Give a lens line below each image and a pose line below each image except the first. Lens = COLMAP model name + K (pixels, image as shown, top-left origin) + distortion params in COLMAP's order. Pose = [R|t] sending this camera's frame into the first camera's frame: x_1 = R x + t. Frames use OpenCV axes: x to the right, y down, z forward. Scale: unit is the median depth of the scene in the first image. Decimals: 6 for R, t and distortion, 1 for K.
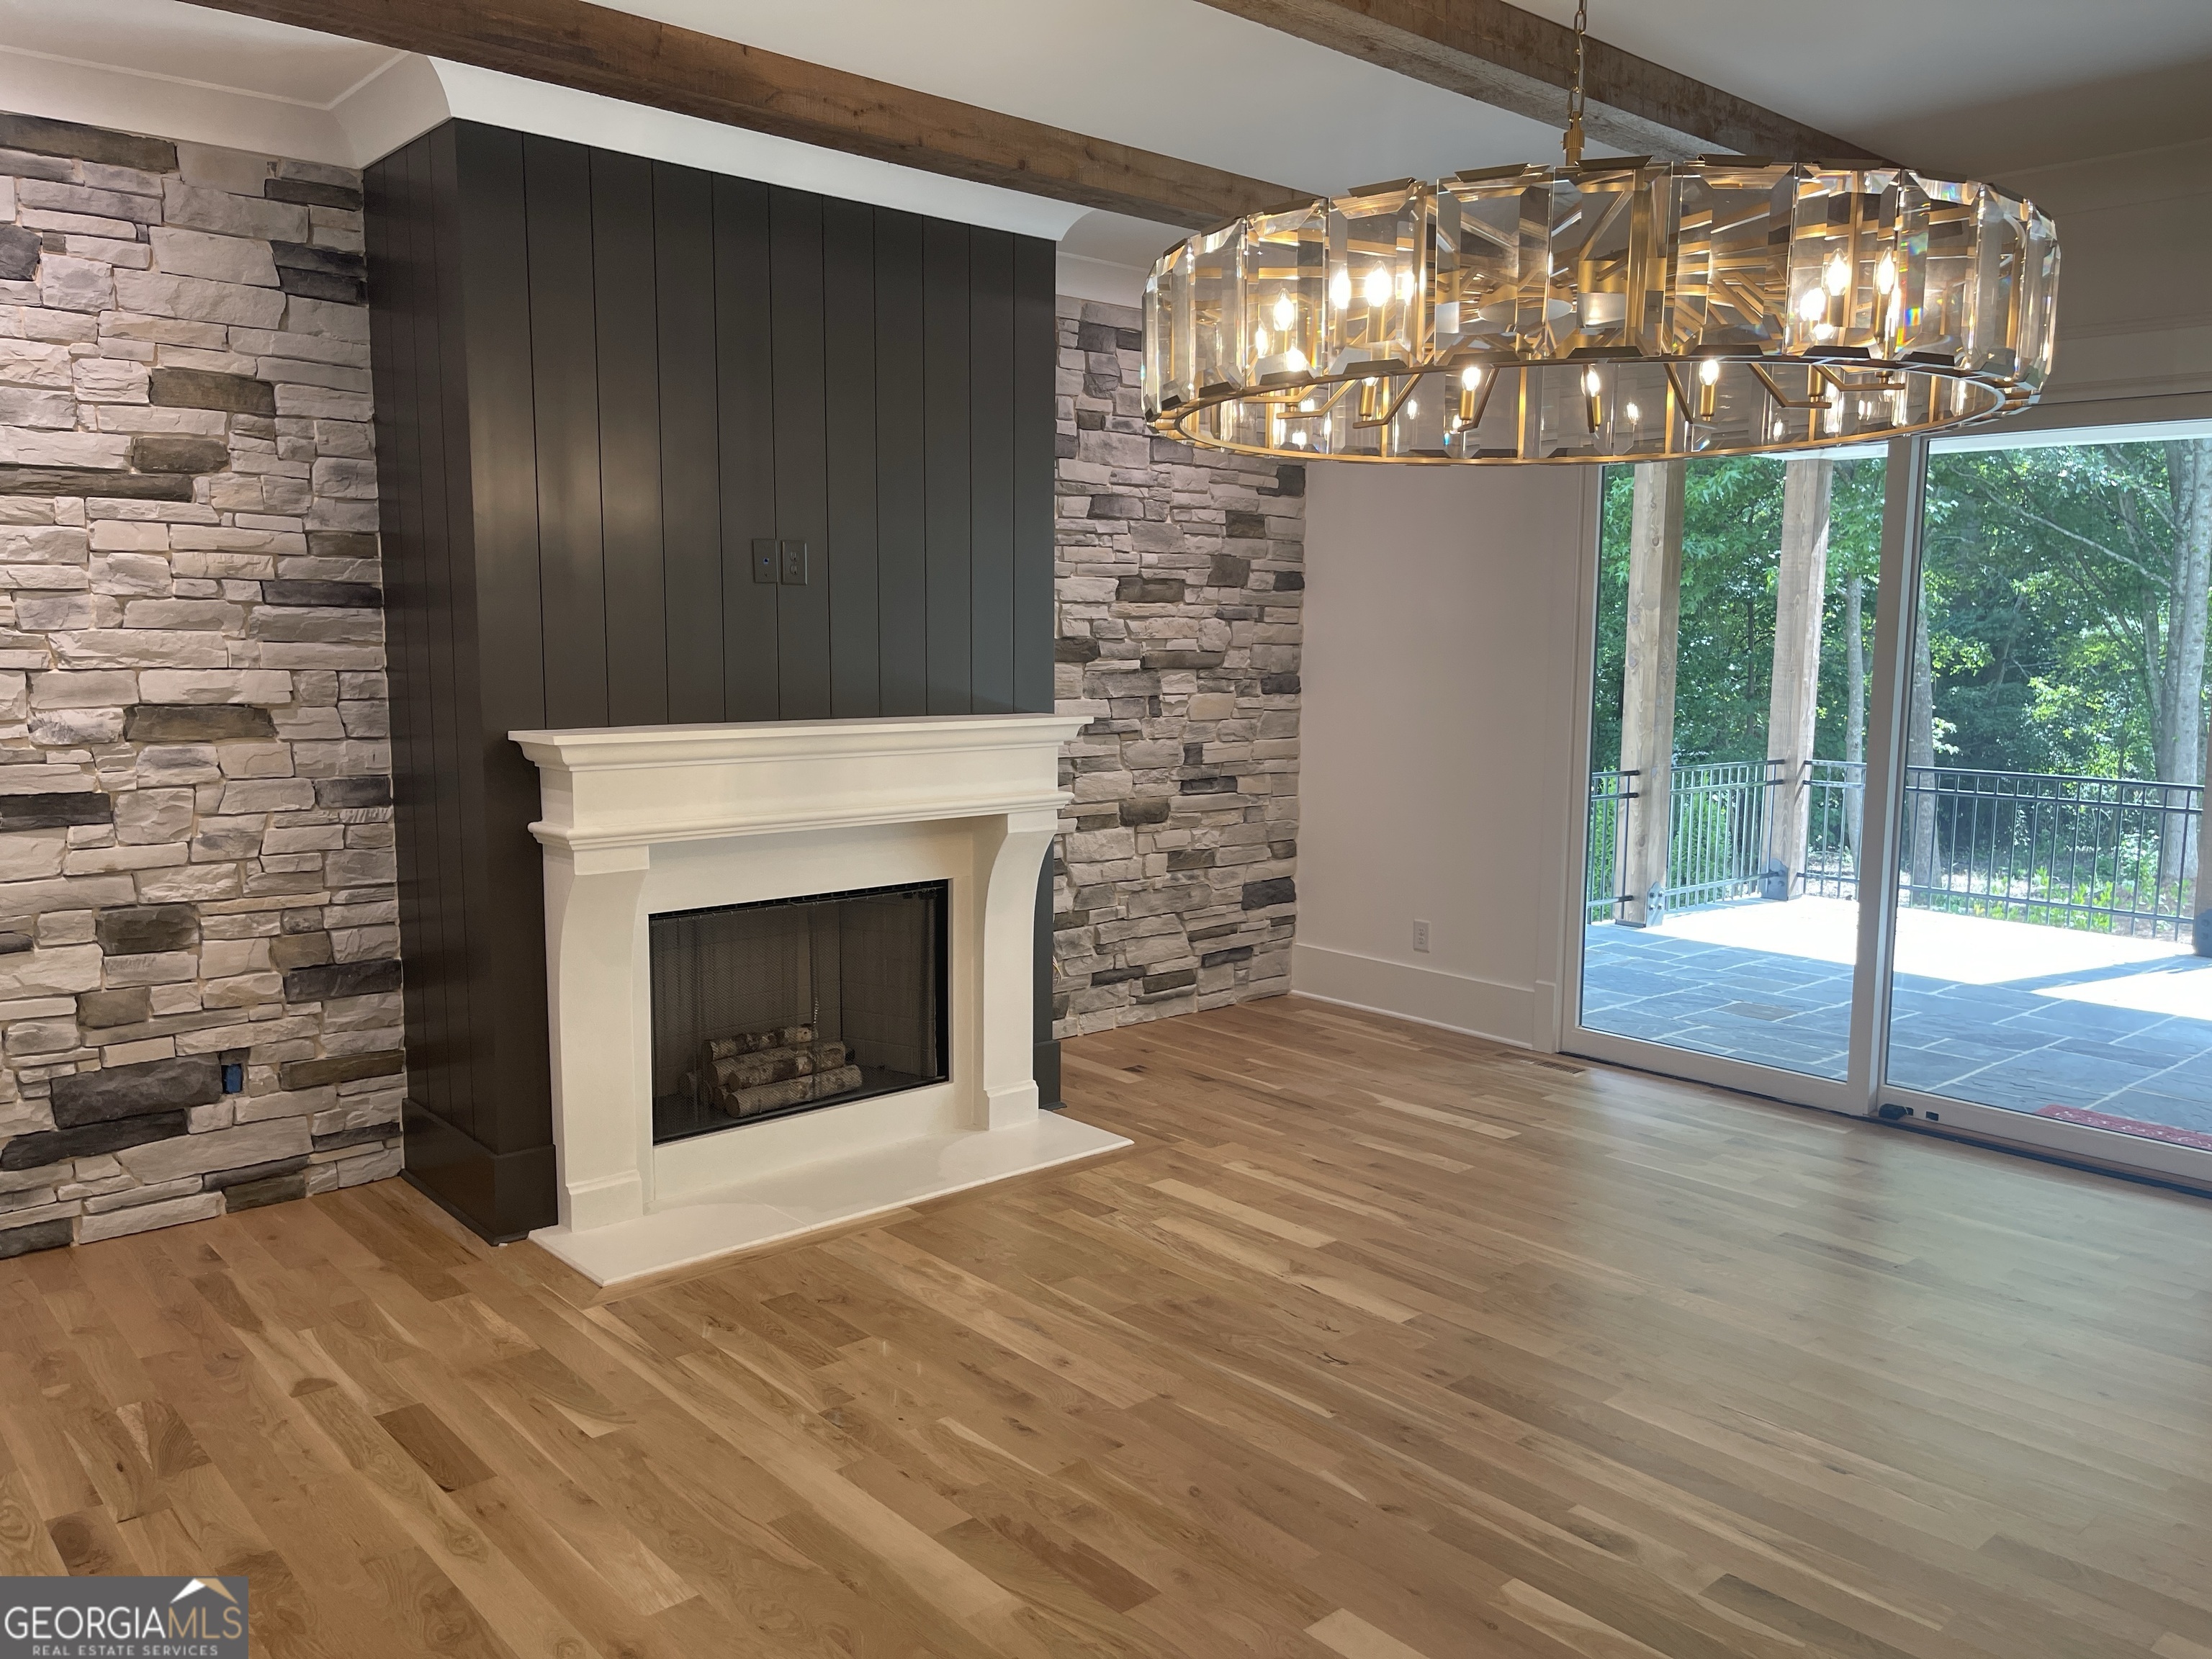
lens RADIAL K [[1662.9, 0, 1109.5], [0, 1662.9, 832.3], [0, 0, 1]] dist [0.062013, -0.081299]
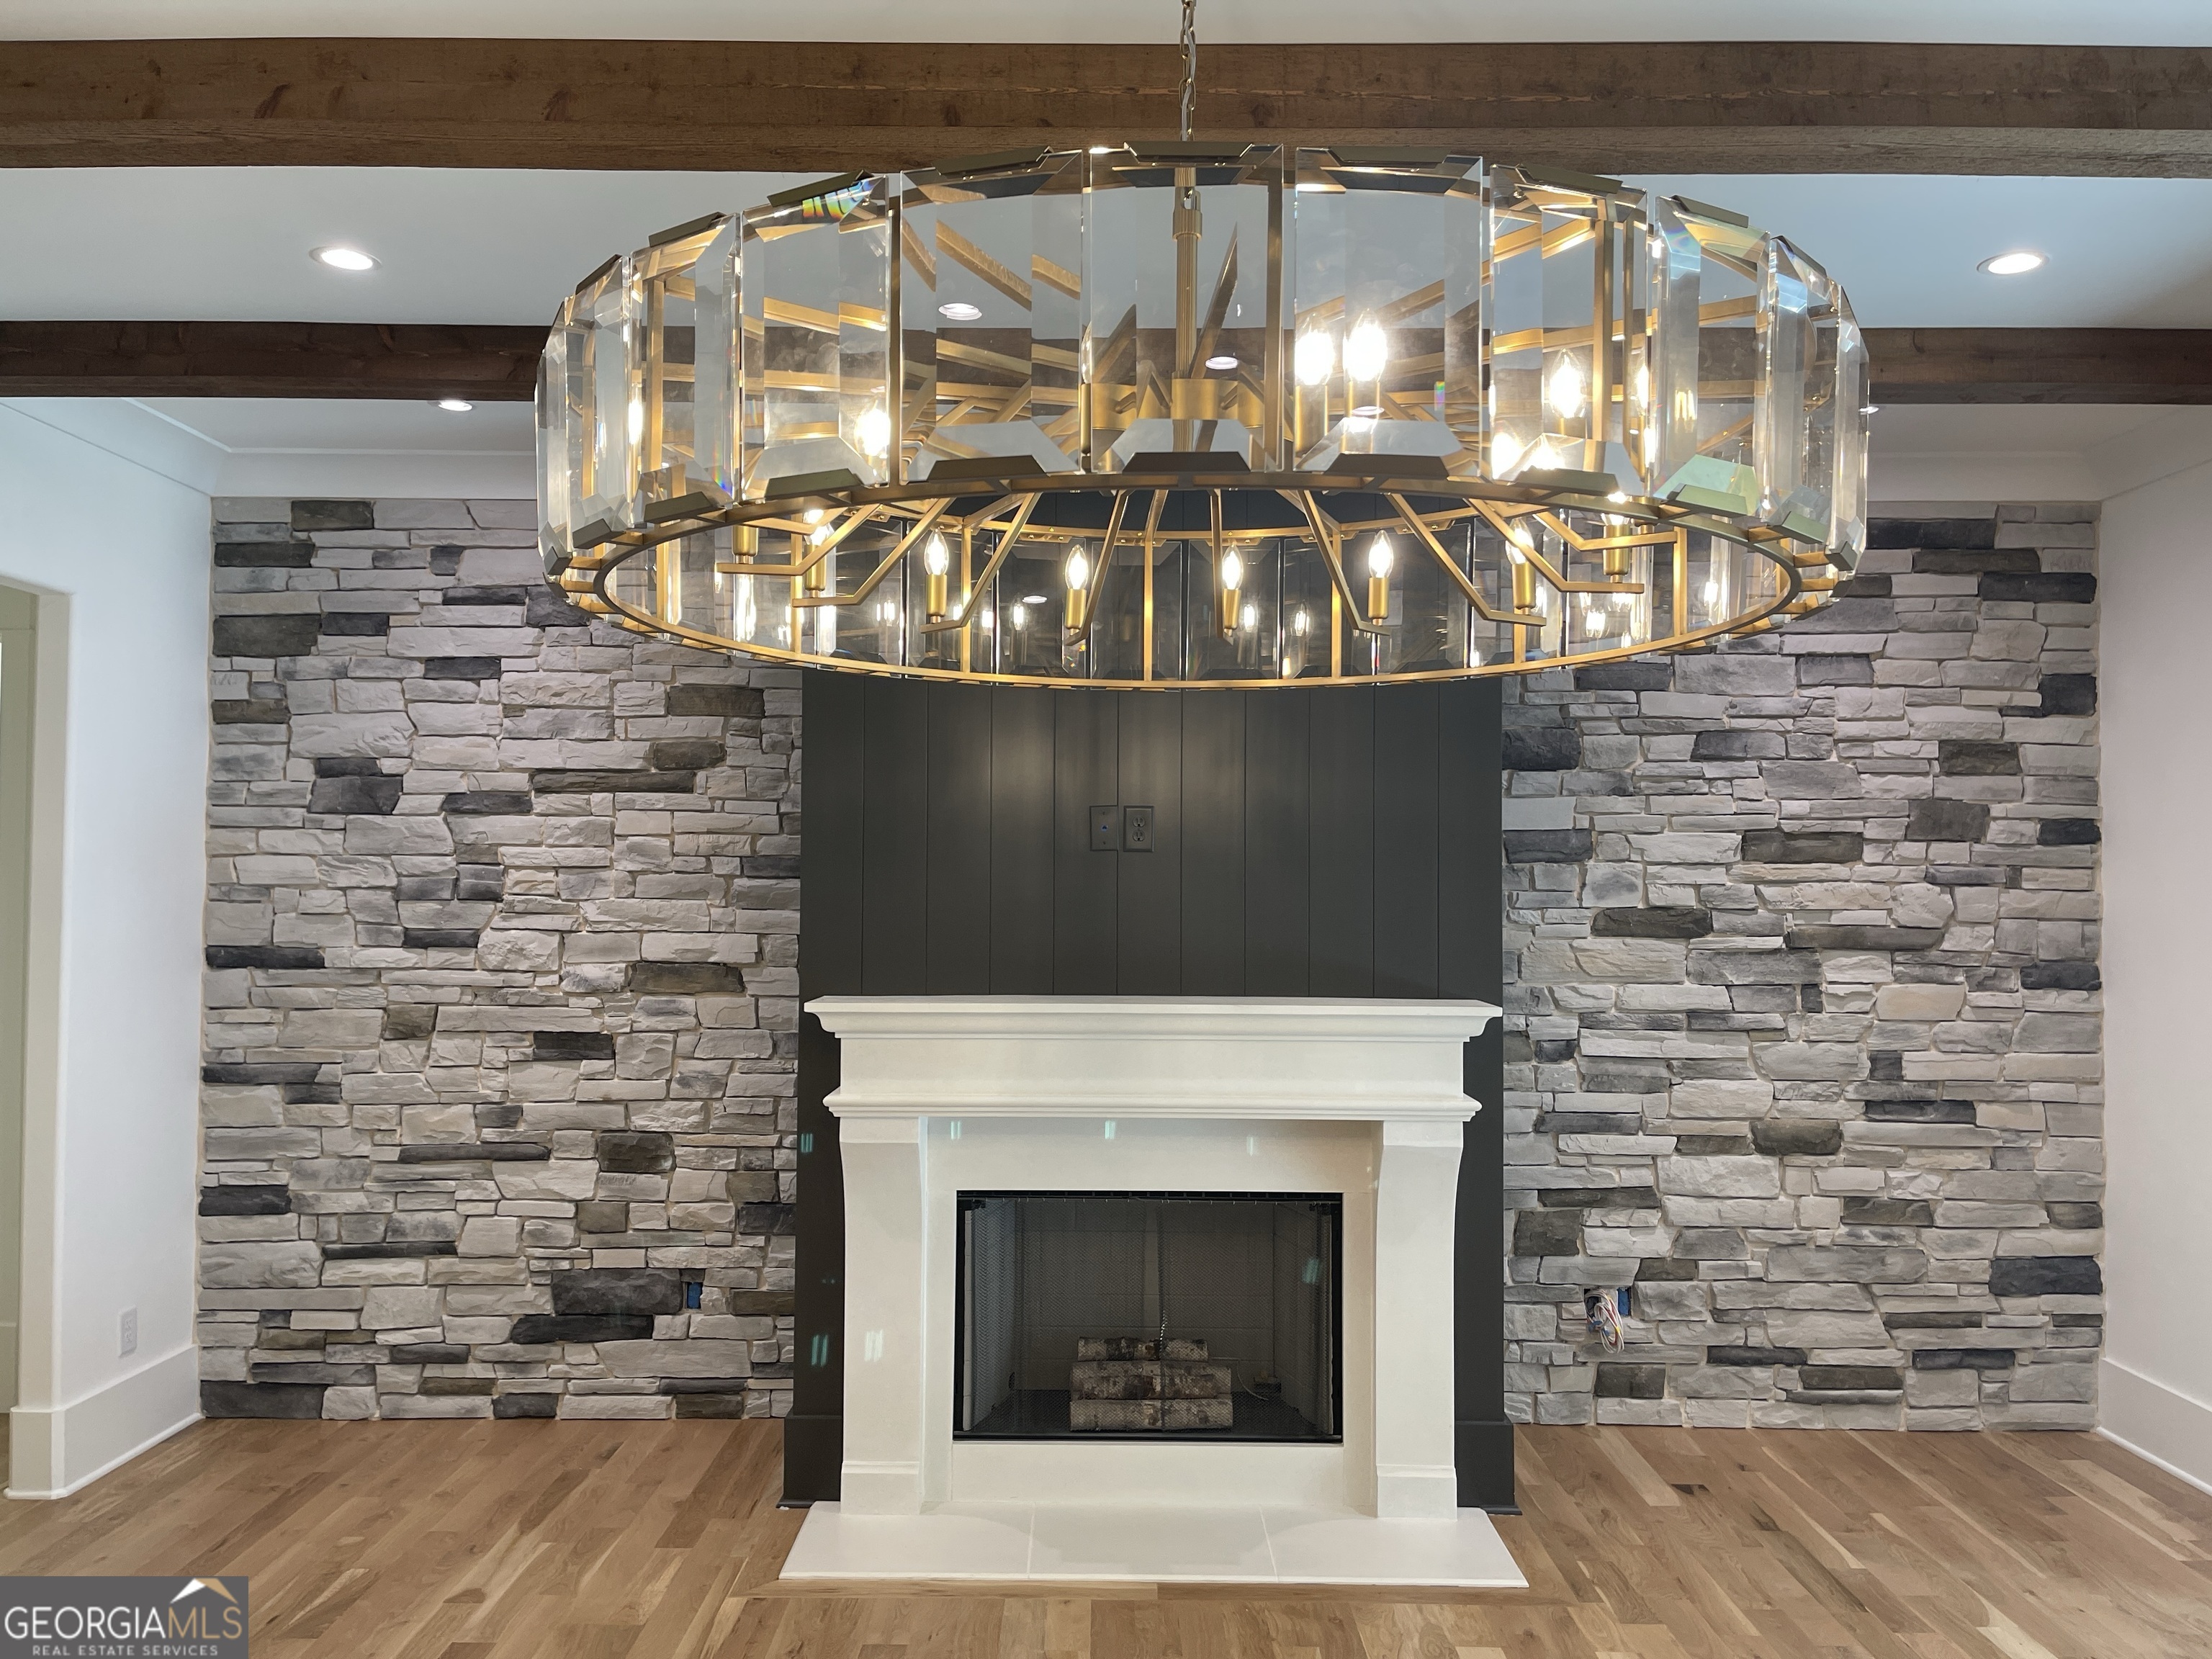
lens RADIAL K [[1662.9, 0, 1105.0], [0, 1662.9, 823.9], [0, 0, 1]] dist [0.062013, -0.081299]
pose [[0.743718, -0.025476, -0.668008, 0.393400], [-0.081557, 0.988351, -0.128494, -0.039203], [0.663500, 0.150044, 0.732977, 0.279580]]
